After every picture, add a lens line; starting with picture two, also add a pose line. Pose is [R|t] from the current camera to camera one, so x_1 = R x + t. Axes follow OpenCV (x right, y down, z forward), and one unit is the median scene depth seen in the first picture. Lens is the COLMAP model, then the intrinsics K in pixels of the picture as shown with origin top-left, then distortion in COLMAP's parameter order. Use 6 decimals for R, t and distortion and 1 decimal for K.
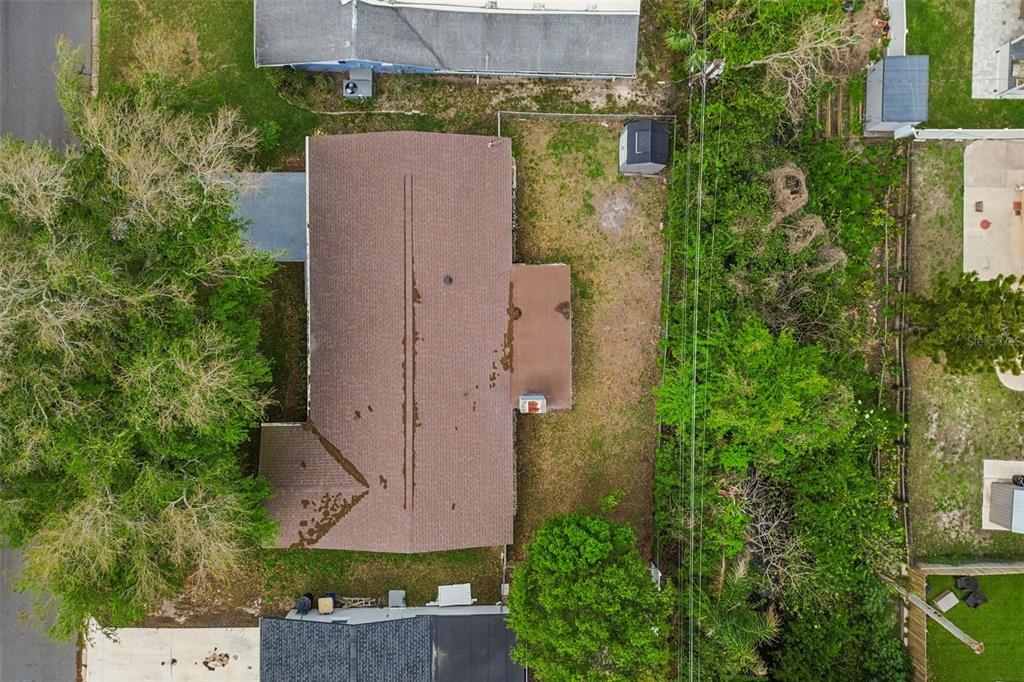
lens RADIAL K [[735.9, 0, 510.3], [0, 735.9, 330.2], [0, 0, 1]] dist [0.024147, -0.007837]
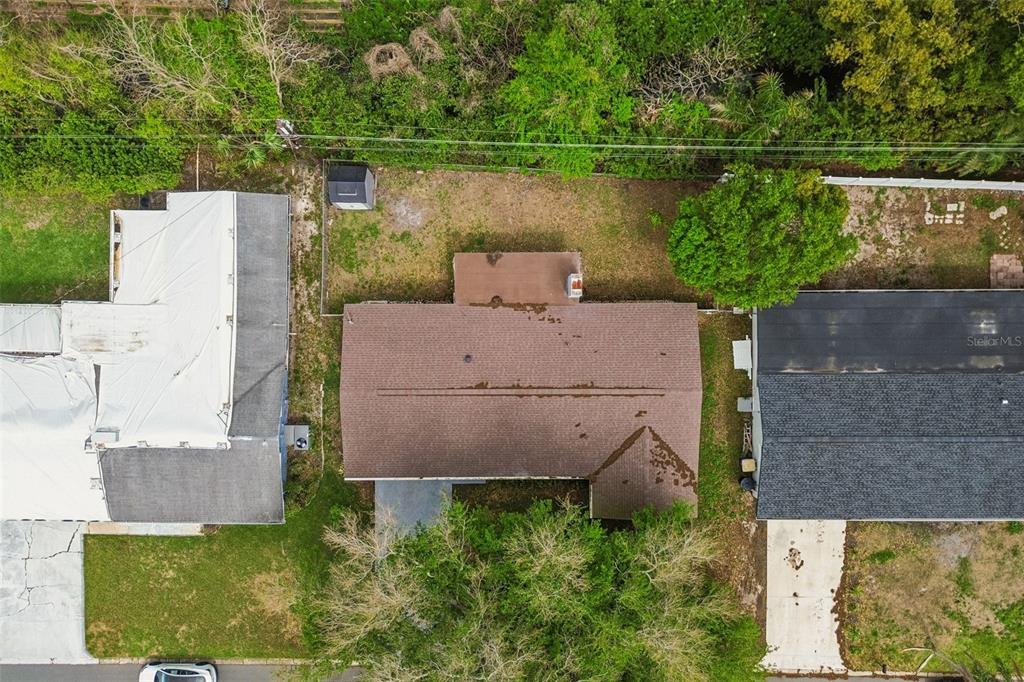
lens RADIAL K [[735.9, 0, 518.4], [0, 735.9, 335.7], [0, 0, 1]] dist [0.024147, -0.007837]
pose [[0.001996, -0.999580, -0.028919, -0.014515], [0.999996, 0.002049, -0.001803, 0.013439], [0.001861, -0.028915, 0.999580, -0.153670]]
